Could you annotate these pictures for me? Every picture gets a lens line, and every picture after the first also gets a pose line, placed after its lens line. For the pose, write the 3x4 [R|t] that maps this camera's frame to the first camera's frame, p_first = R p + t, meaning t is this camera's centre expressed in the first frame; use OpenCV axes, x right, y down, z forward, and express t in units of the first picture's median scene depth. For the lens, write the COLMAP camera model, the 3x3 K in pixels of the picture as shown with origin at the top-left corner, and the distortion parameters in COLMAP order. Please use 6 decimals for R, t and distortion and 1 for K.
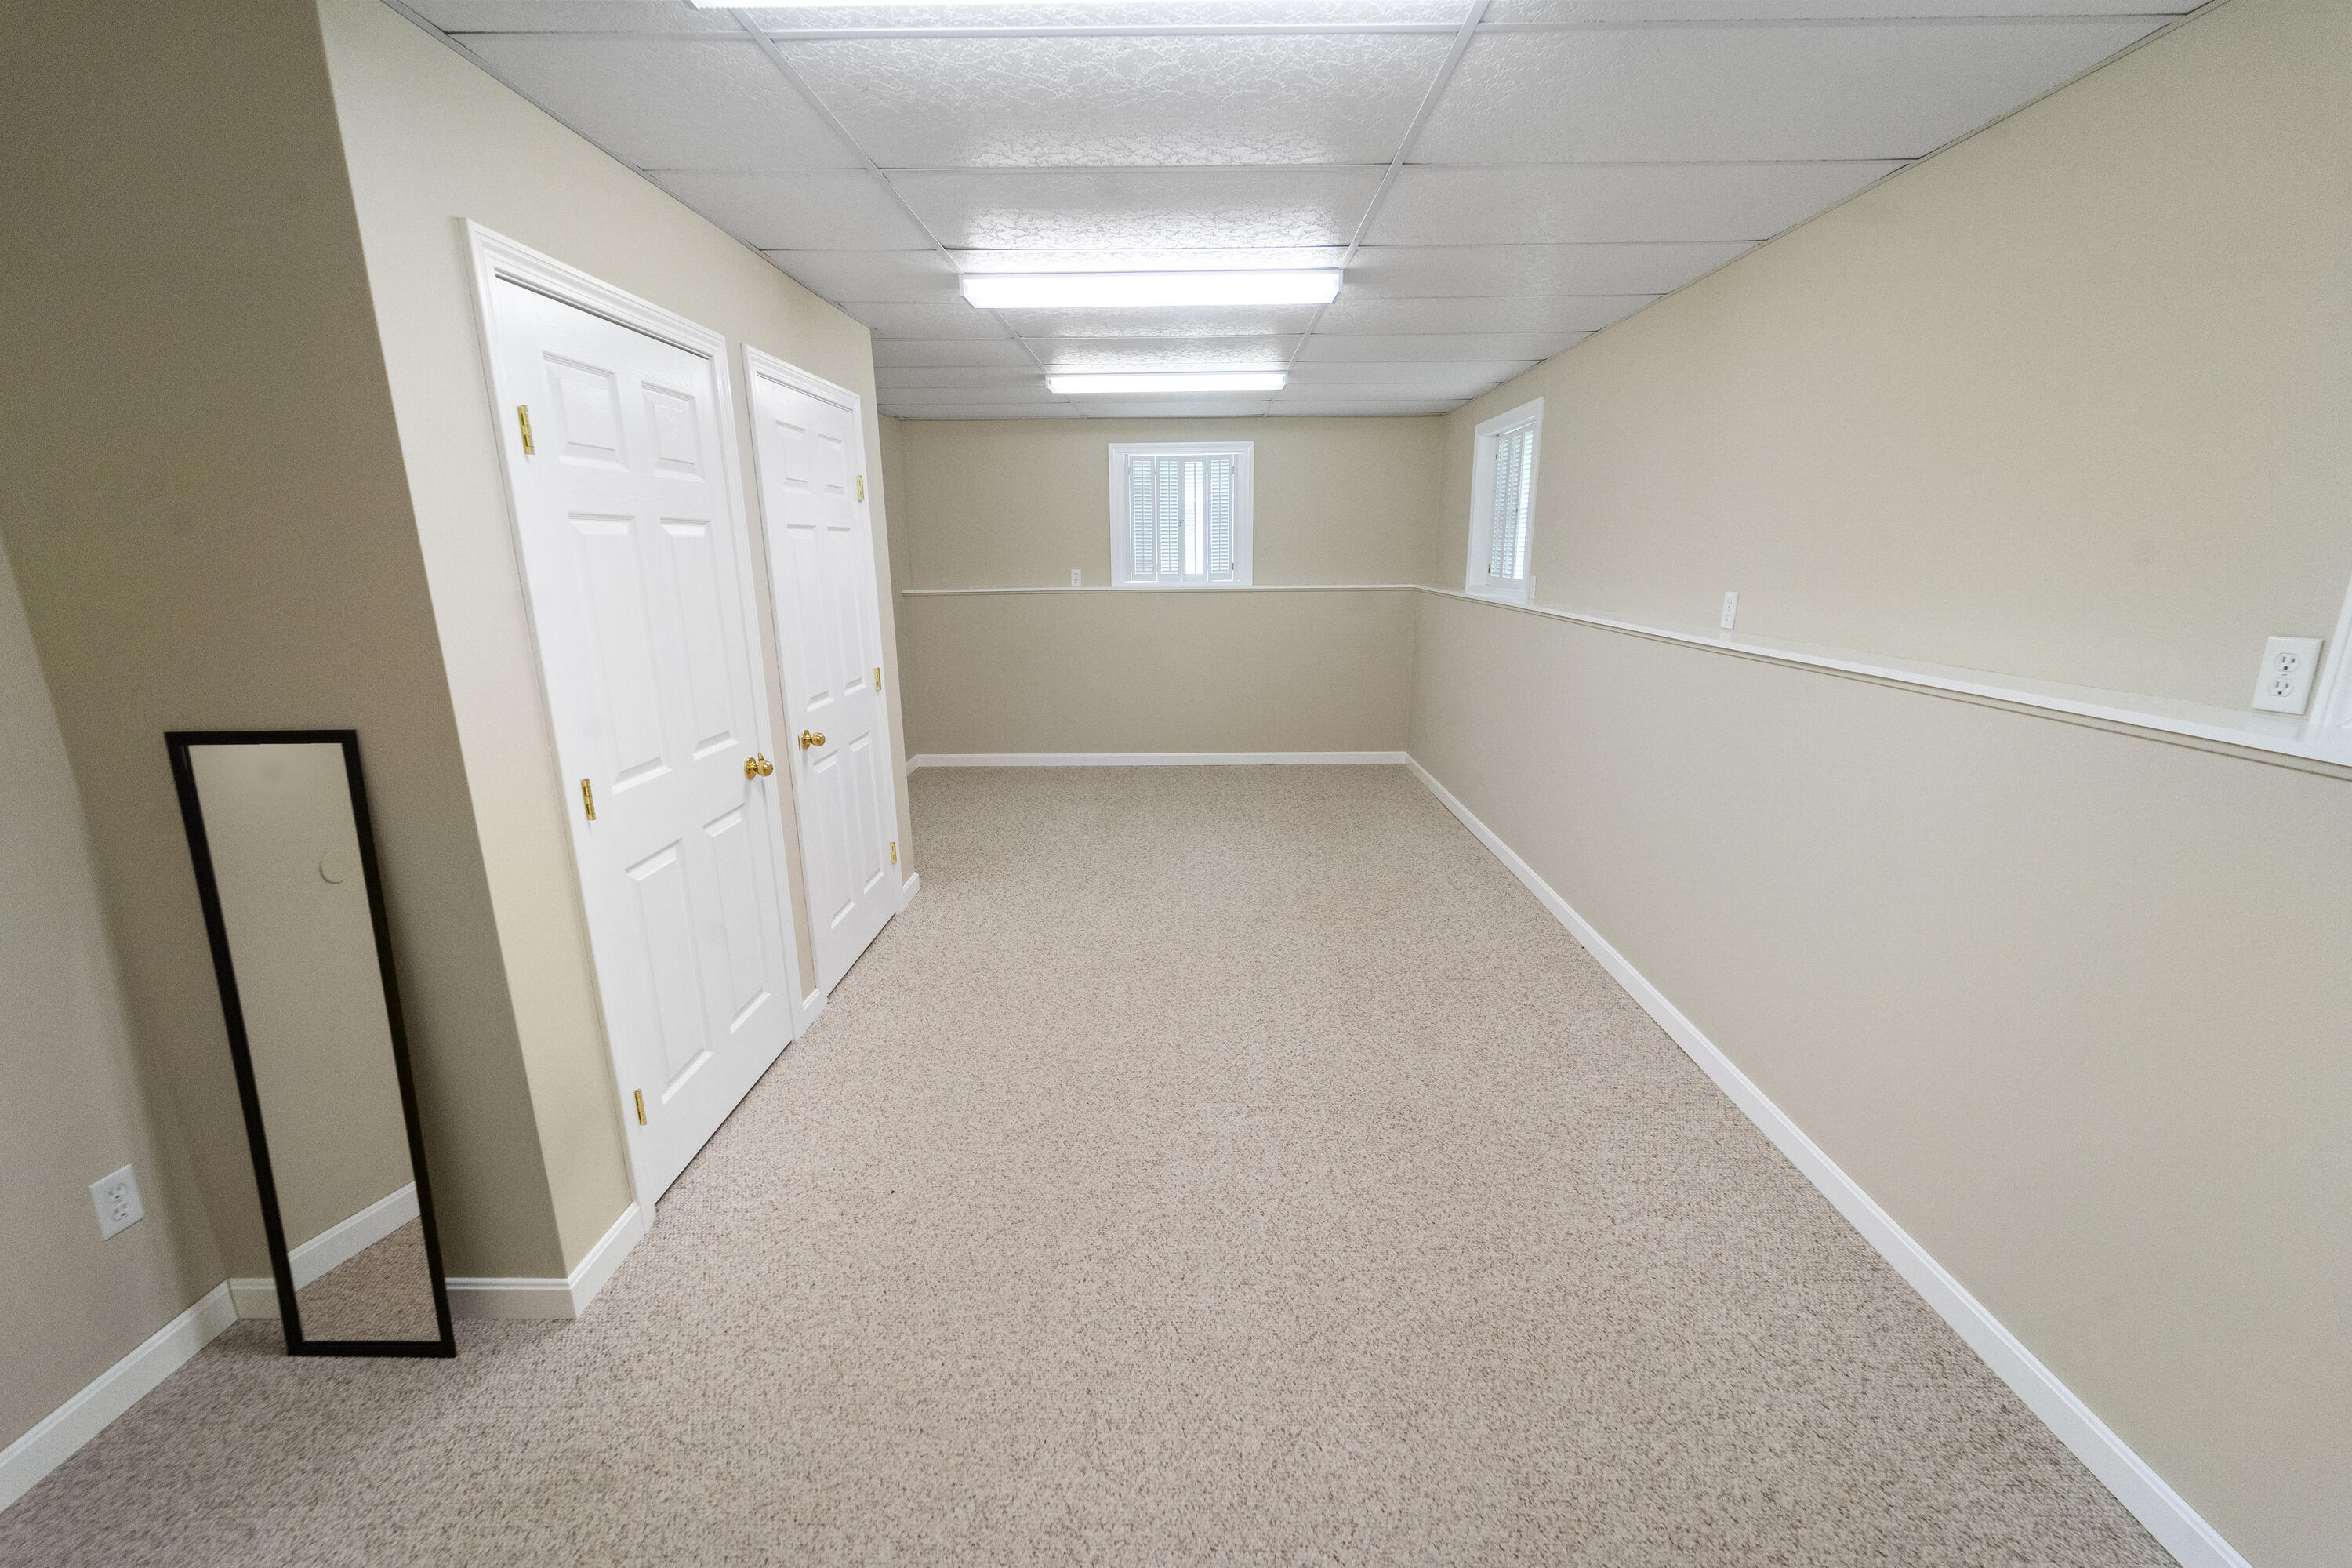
lens RADIAL K [[941.8, 0, 1183.5], [0, 941.8, 773.8], [0, 0, 1]] dist [0.002388, -0.002236]
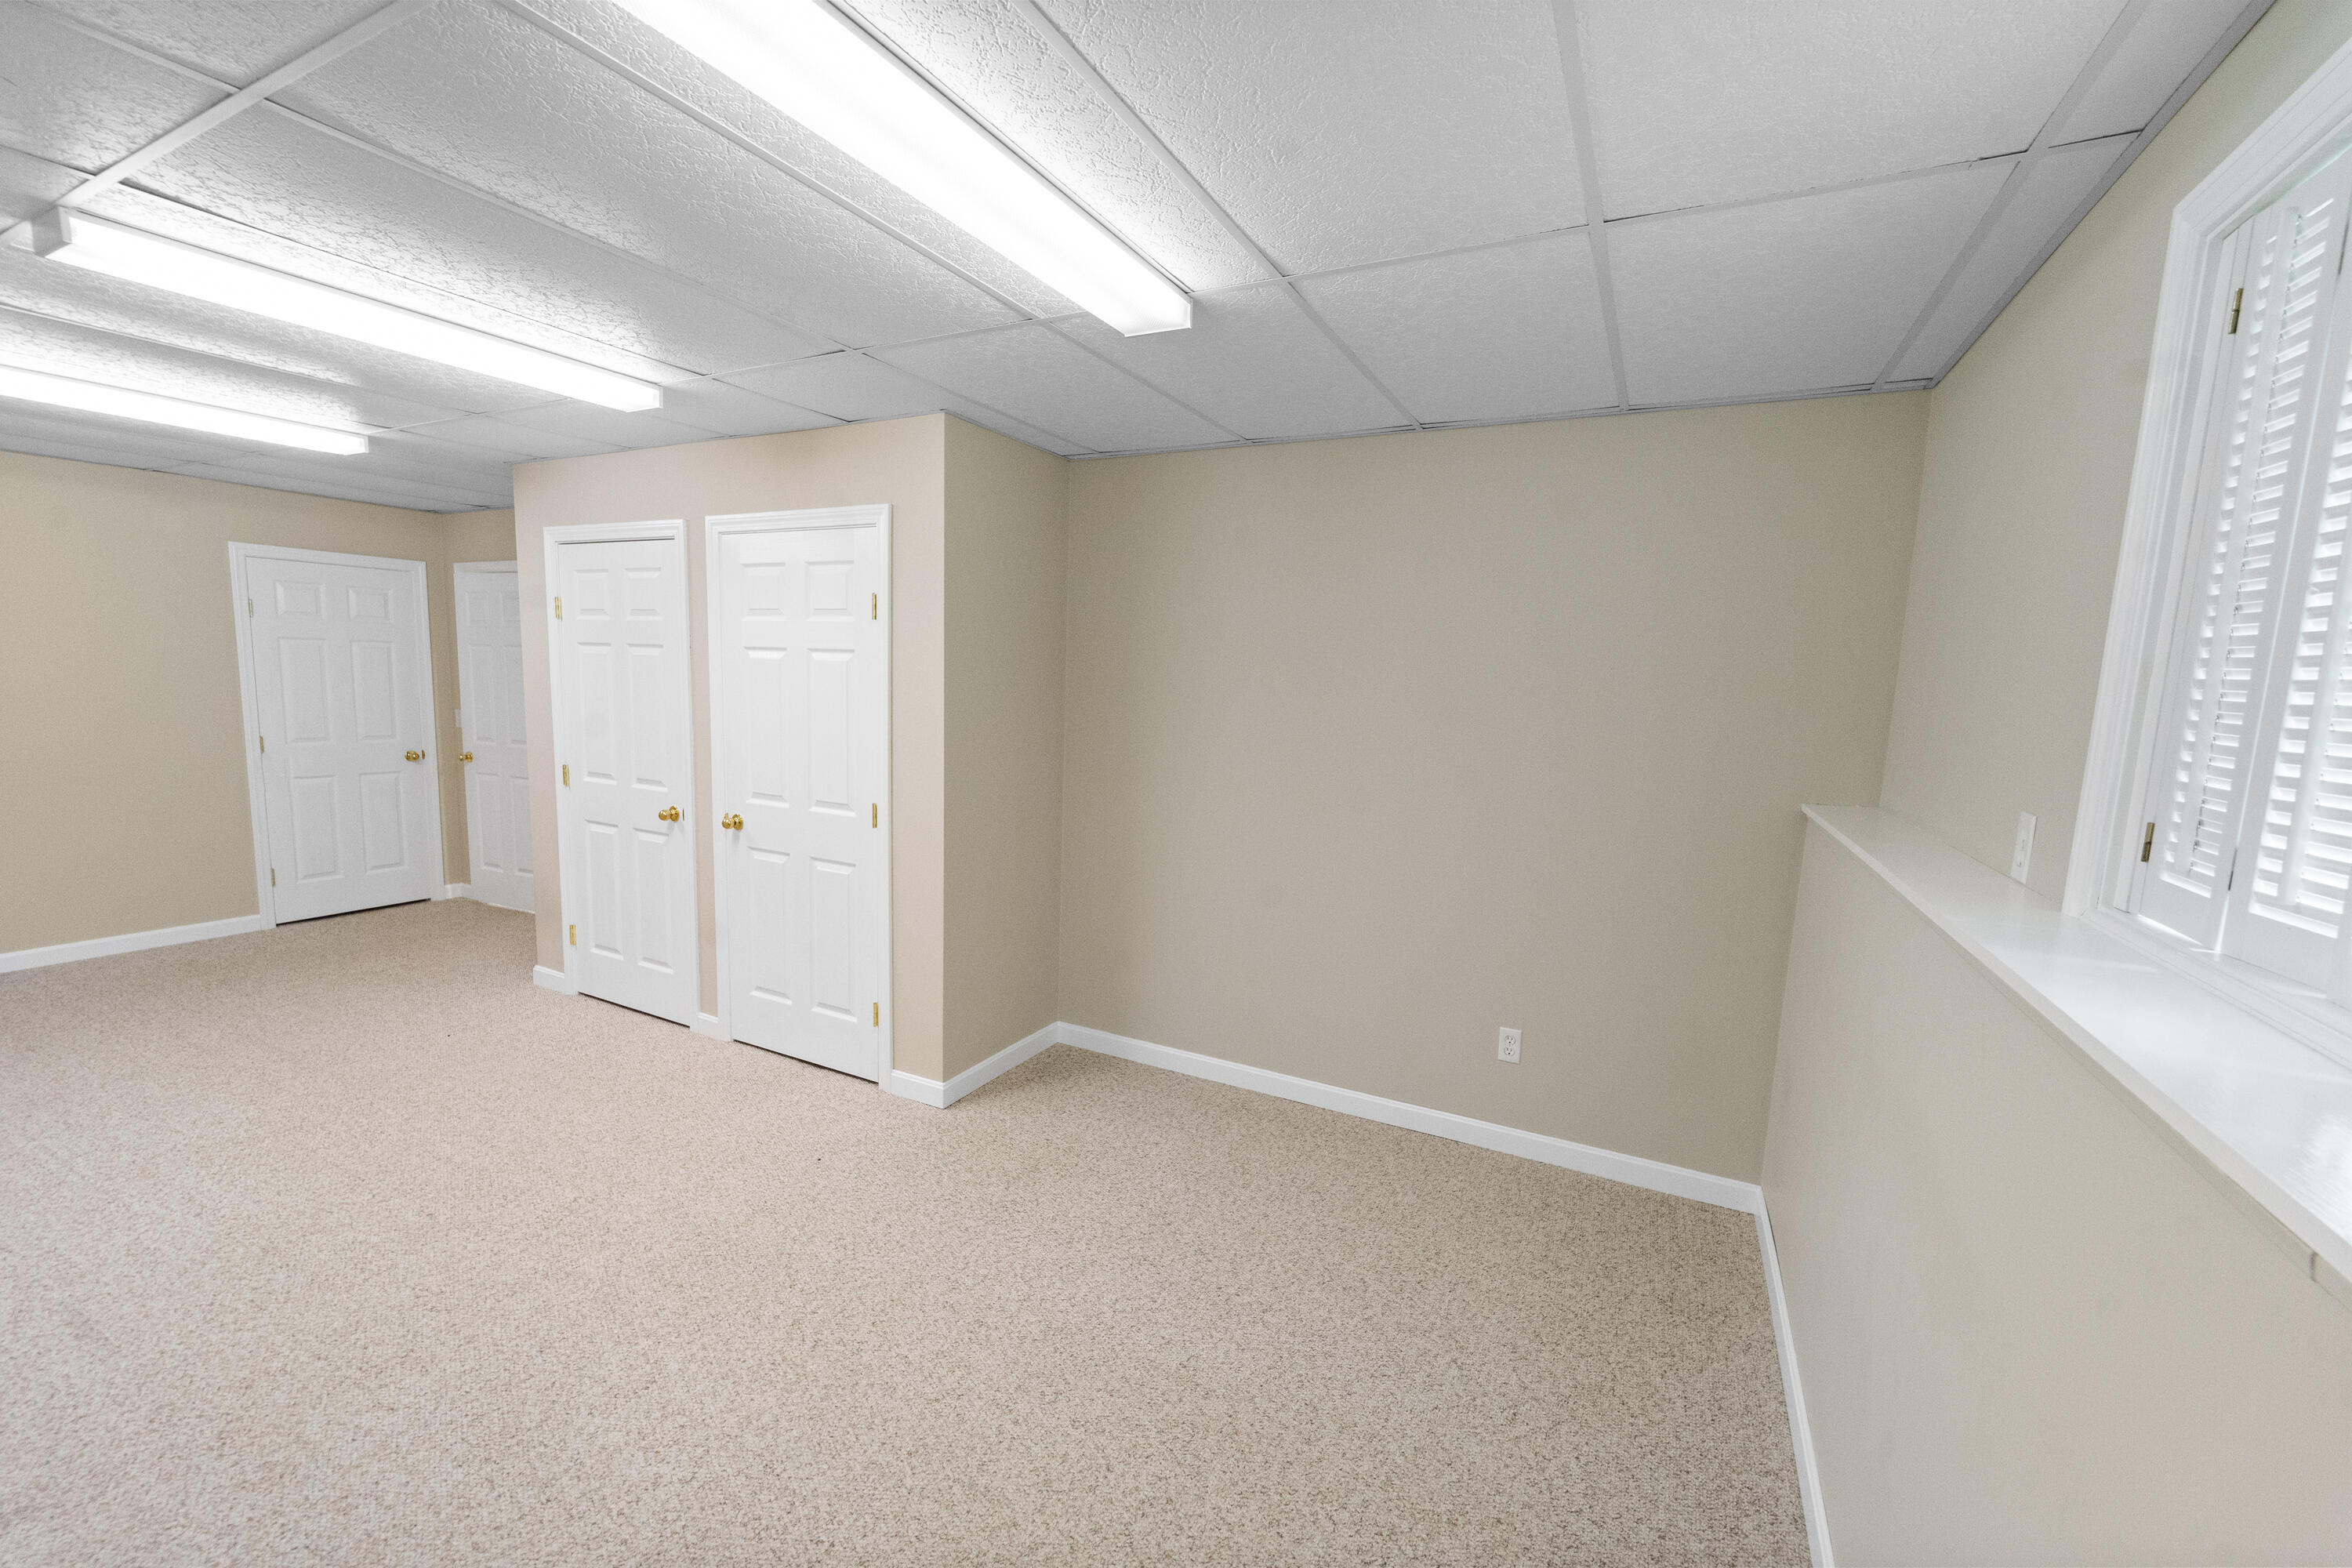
lens RADIAL K [[941.8, 0, 1181.9], [0, 941.8, 787.7], [0, 0, 1]] dist [0.002388, -0.002236]
pose [[-0.443522, 0.090835, -0.891649, 0.460706], [-0.246101, 0.944269, 0.218611, -0.538223], [0.861814, 0.316394, -0.396449, 2.188250]]
